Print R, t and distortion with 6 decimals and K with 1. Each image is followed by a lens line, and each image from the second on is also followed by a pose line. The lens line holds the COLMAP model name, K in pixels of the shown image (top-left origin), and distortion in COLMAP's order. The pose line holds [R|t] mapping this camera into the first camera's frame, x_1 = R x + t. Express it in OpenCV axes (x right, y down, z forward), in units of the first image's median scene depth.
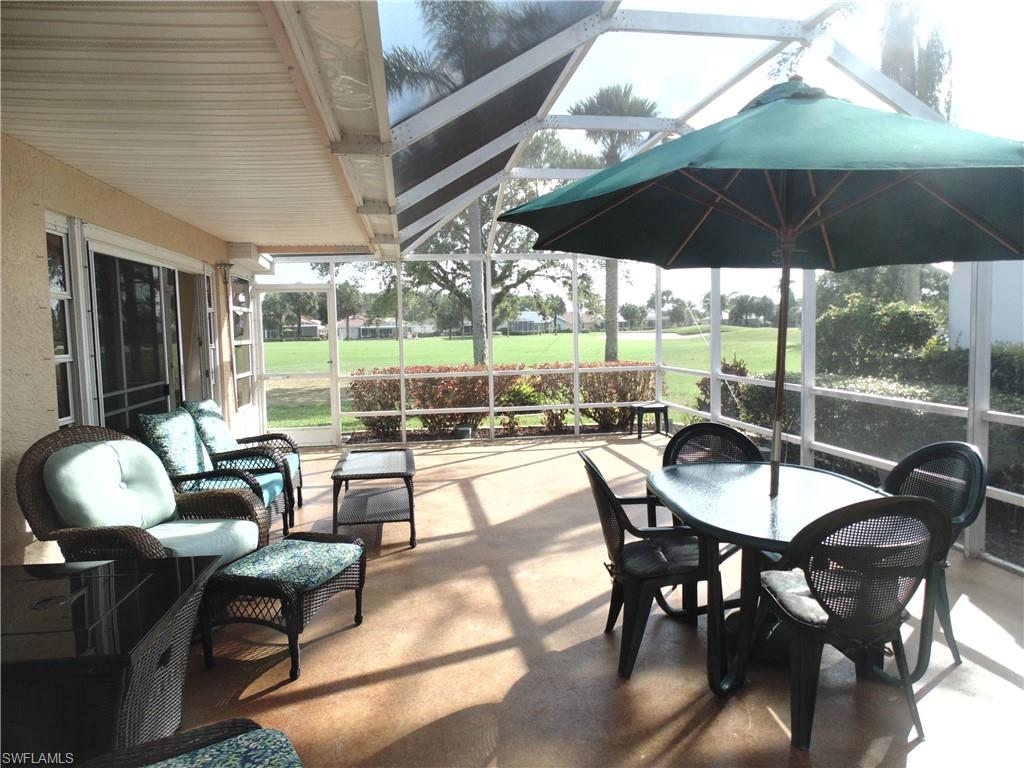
lens RADIAL K [[691.5, 0, 512.0], [0, 691.5, 384.0], [0, 0, 1]] dist [-0.005630, 0.000066]
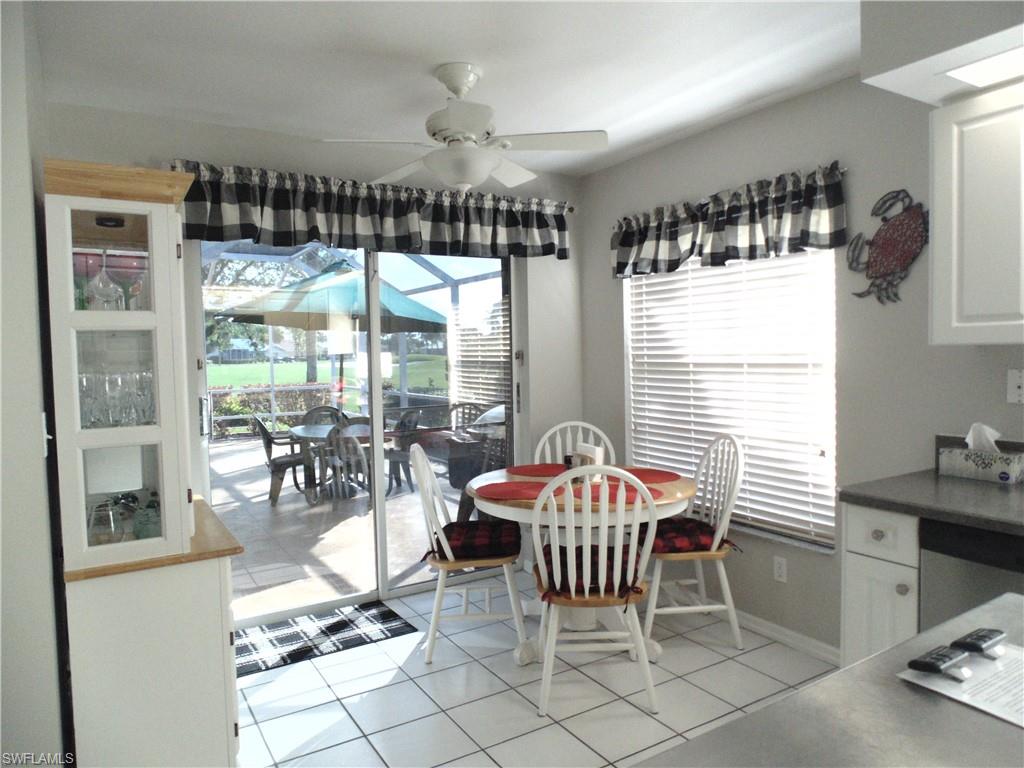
lens RADIAL K [[691.5, 0, 512.0], [0, 691.5, 384.0], [0, 0, 1]] dist [-0.005630, 0.000066]
pose [[0.923053, -0.009847, 0.384546, 0.002468], [0.025742, 0.999013, -0.036208, 0.030765], [-0.383810, 0.043321, 0.922395, -0.434075]]
